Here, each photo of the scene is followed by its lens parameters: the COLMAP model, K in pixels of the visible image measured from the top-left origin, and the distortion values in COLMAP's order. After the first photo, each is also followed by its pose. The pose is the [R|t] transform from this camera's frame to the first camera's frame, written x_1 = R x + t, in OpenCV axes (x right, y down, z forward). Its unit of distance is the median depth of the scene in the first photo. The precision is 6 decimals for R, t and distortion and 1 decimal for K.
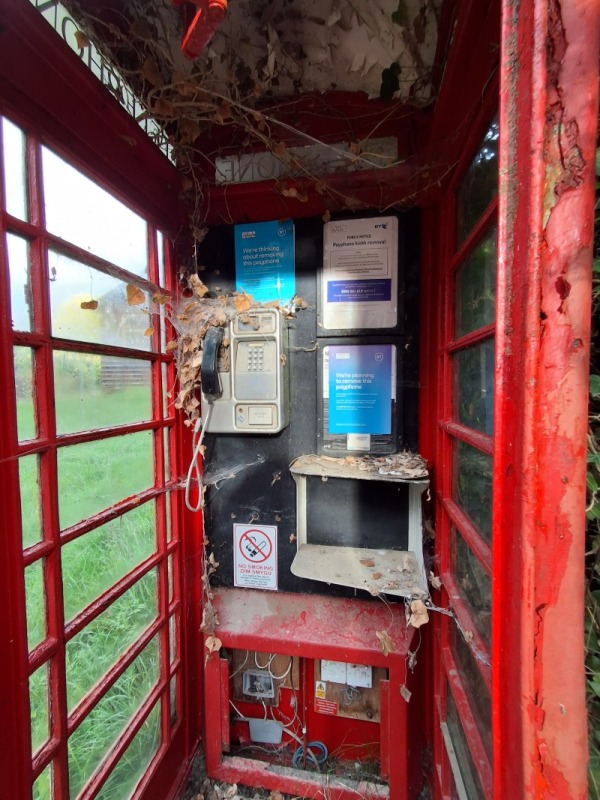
lens RADIAL K [[367.1, 0, 300.0], [0, 367.1, 400.0], [0, 0, 1]] dist [-0.000046, -0.000009]
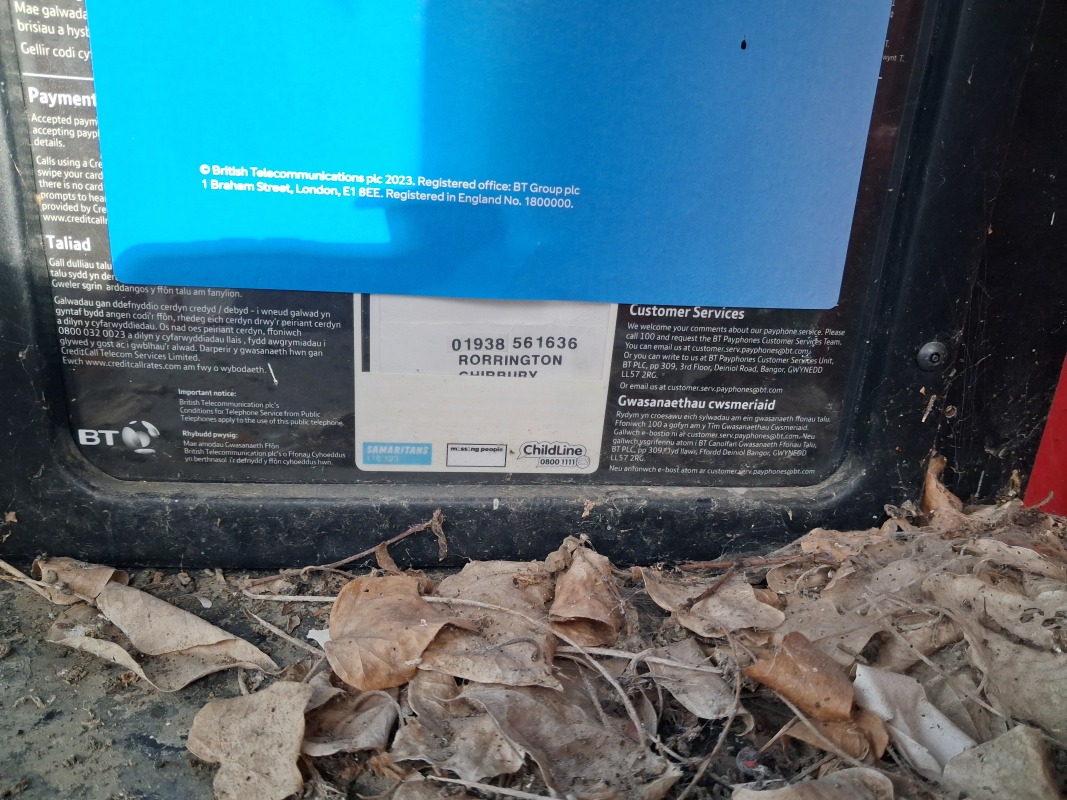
lens RADIAL K [[817.3, 0, 533.5], [0, 817.3, 400.0], [0, 0, 1]] dist [0.057880, -0.114781]
pose [[0.954792, -0.035312, 0.295169, 0.113882], [-0.055072, 0.954722, 0.292358, 0.058922], [-0.292128, -0.295396, 0.909616, 0.825044]]
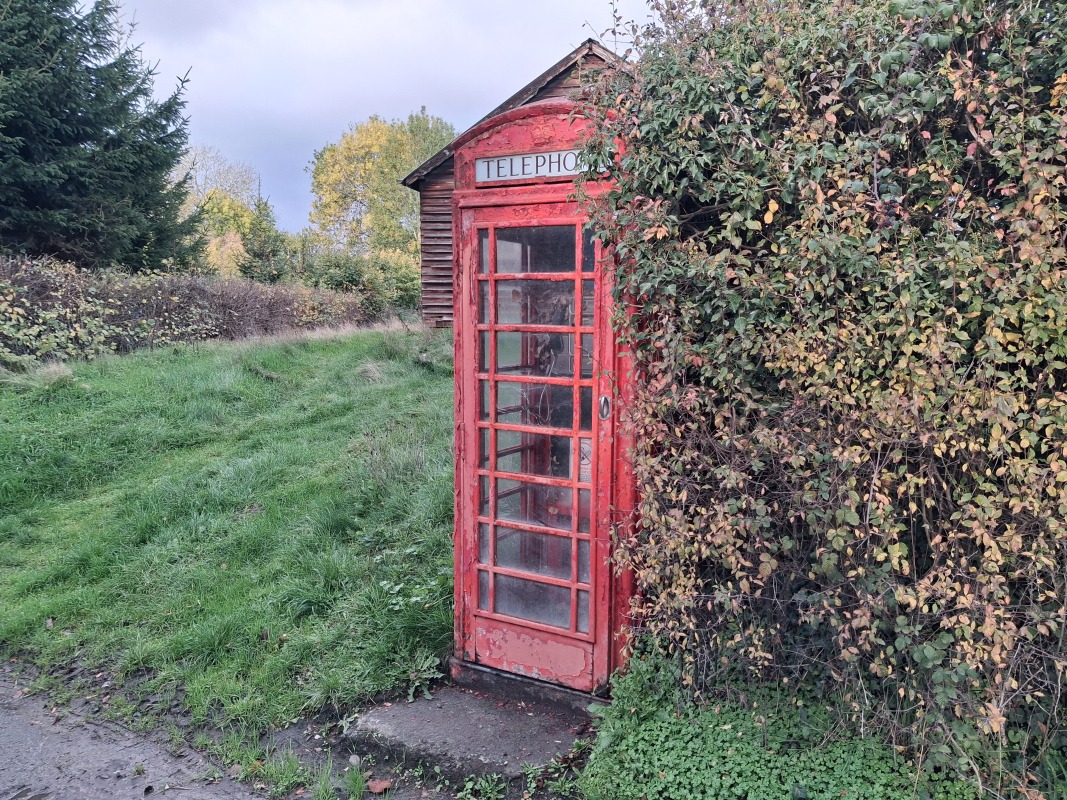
lens RADIAL K [[841.3, 0, 542.0], [0, 841.3, 395.2], [0, 0, 1]] dist [0.008140, -0.028817]
pose [[0.946221, 0.049362, -0.319732, 0.908764], [-0.029932, 0.997410, 0.065405, -0.058520], [0.322132, -0.052317, 0.945248, -2.572870]]
